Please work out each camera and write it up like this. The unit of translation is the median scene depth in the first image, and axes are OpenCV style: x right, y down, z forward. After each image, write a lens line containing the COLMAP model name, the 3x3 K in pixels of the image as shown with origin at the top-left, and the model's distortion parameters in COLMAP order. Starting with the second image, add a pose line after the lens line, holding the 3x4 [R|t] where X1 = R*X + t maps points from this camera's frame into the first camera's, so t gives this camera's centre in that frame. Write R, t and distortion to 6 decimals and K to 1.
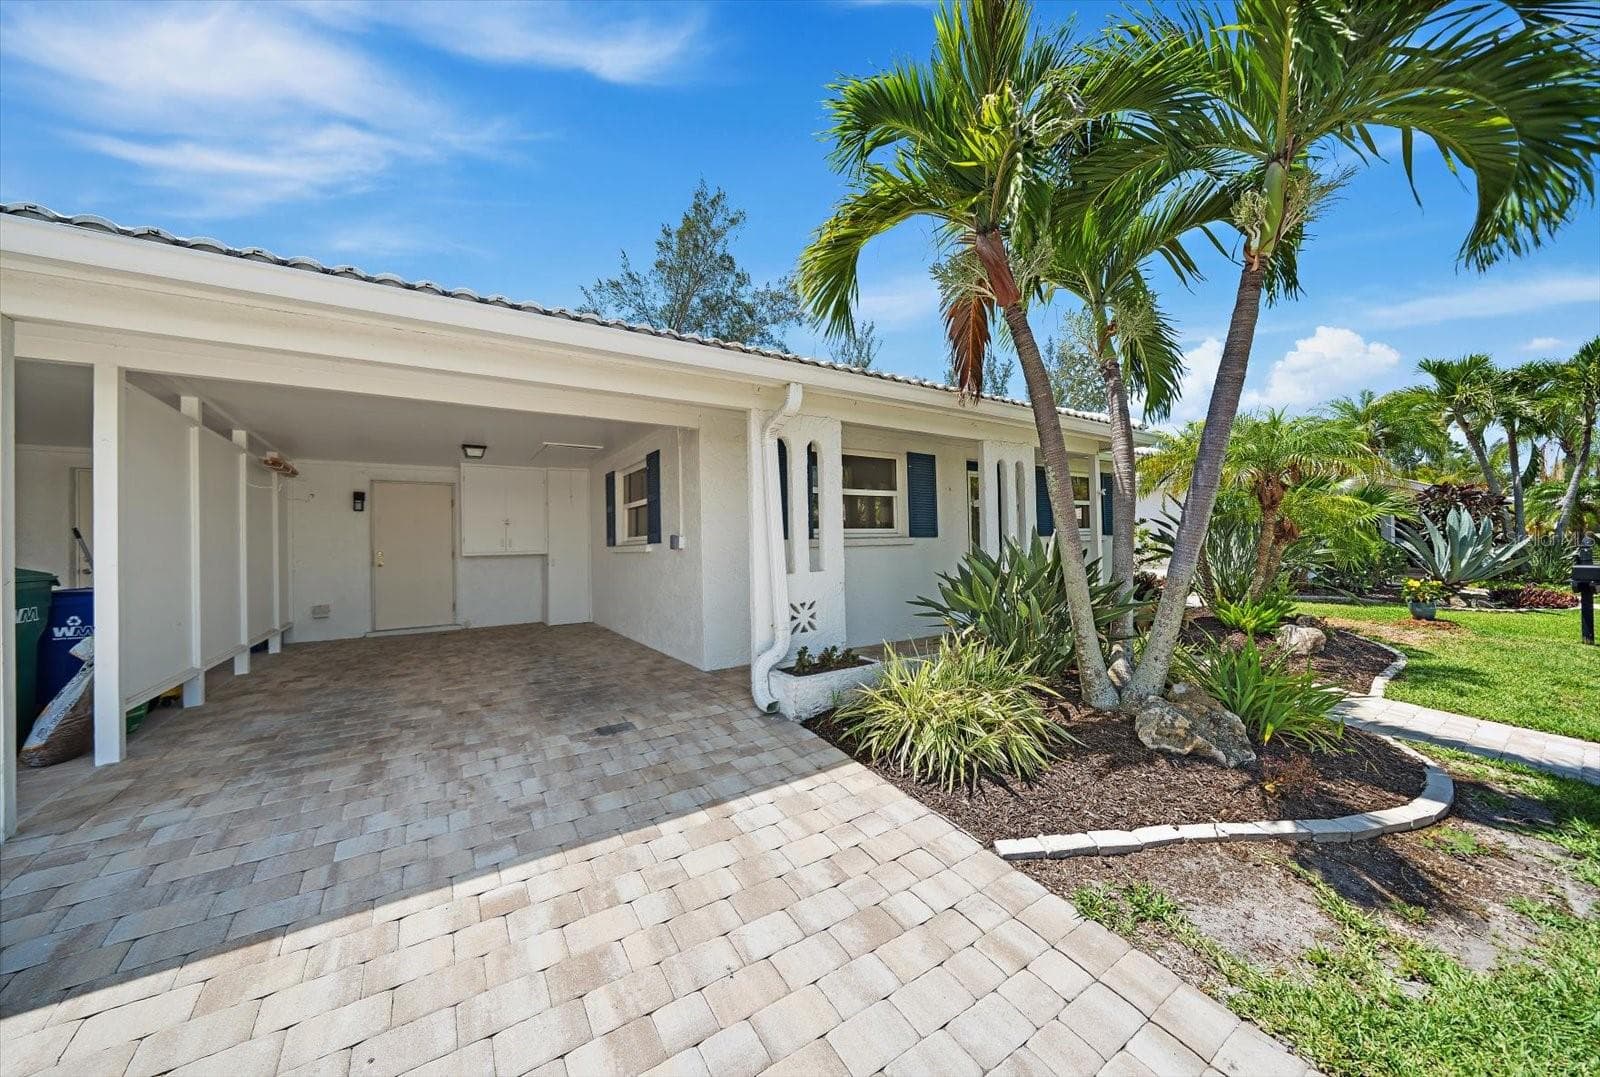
lens RADIAL K [[564.2, 0, 800.0], [0, 564.2, 538.5], [0, 0, 1]] dist [-0.000156, -0.000015]
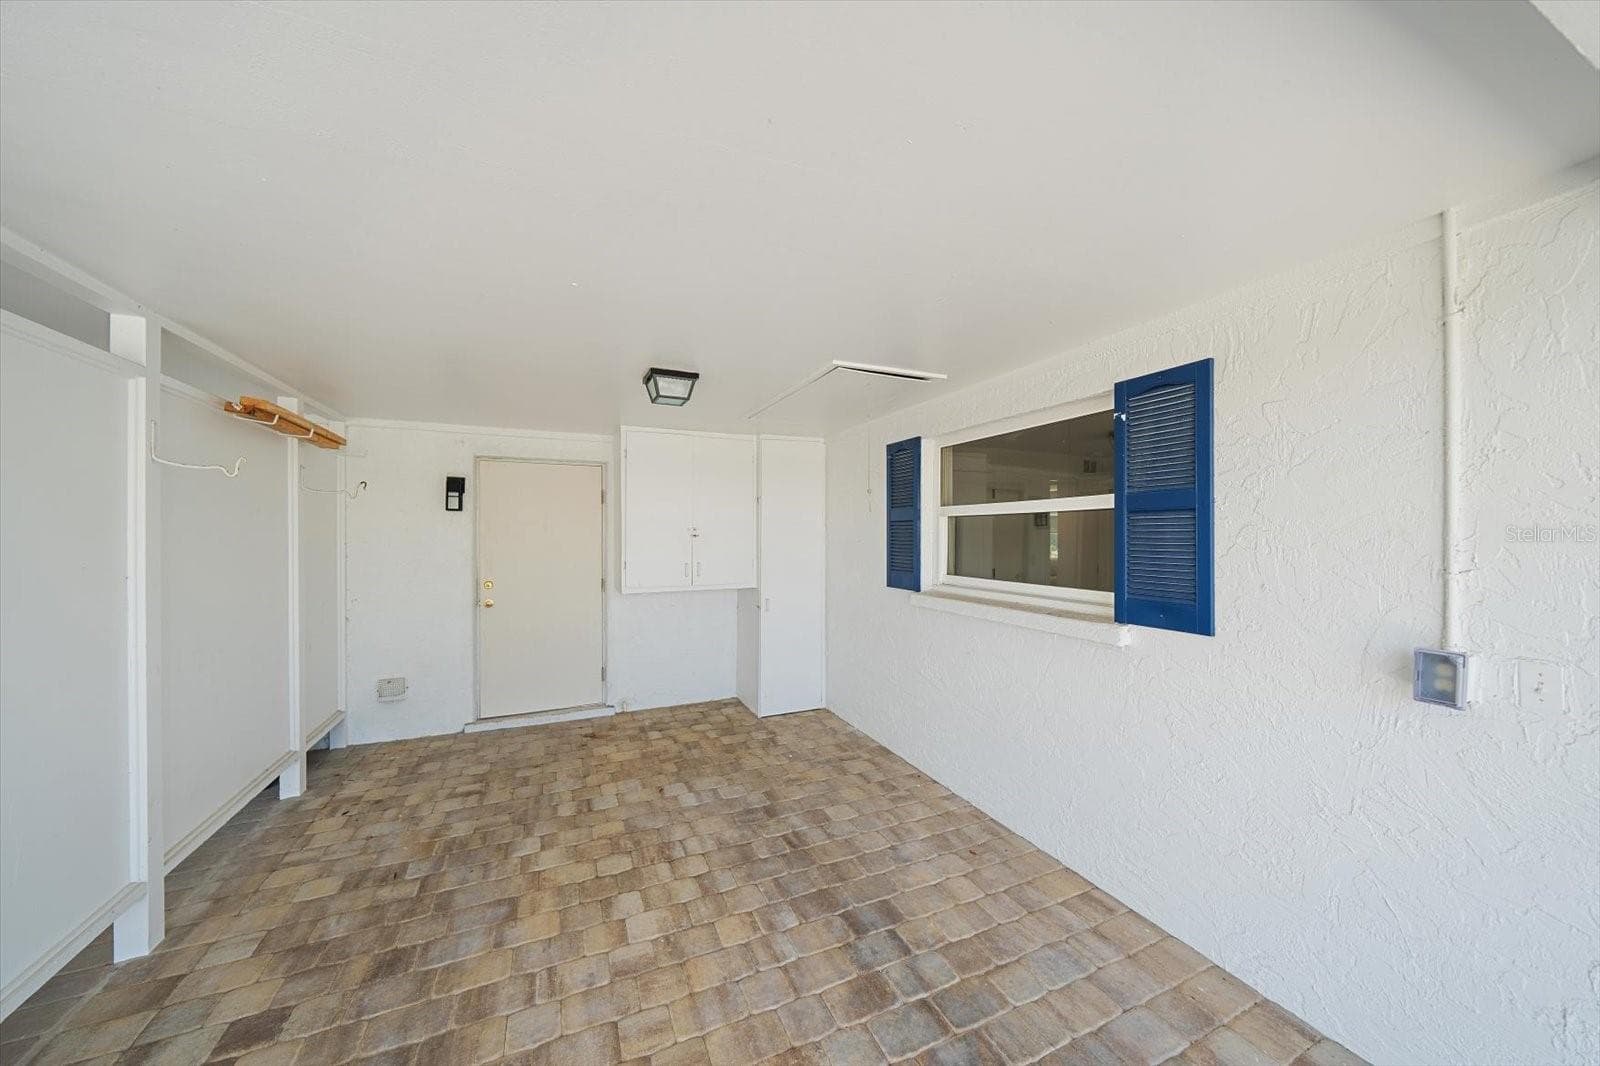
lens RADIAL K [[563.3, 0, 800.0], [0, 563.3, 533.0], [0, 0, 1]] dist [0.000193, 0.000012]
pose [[0.985546, 0.023429, -0.167781, -0.346030], [-0.020763, 0.999629, 0.017625, -0.043398], [0.168132, -0.013887, 0.985667, 0.501517]]
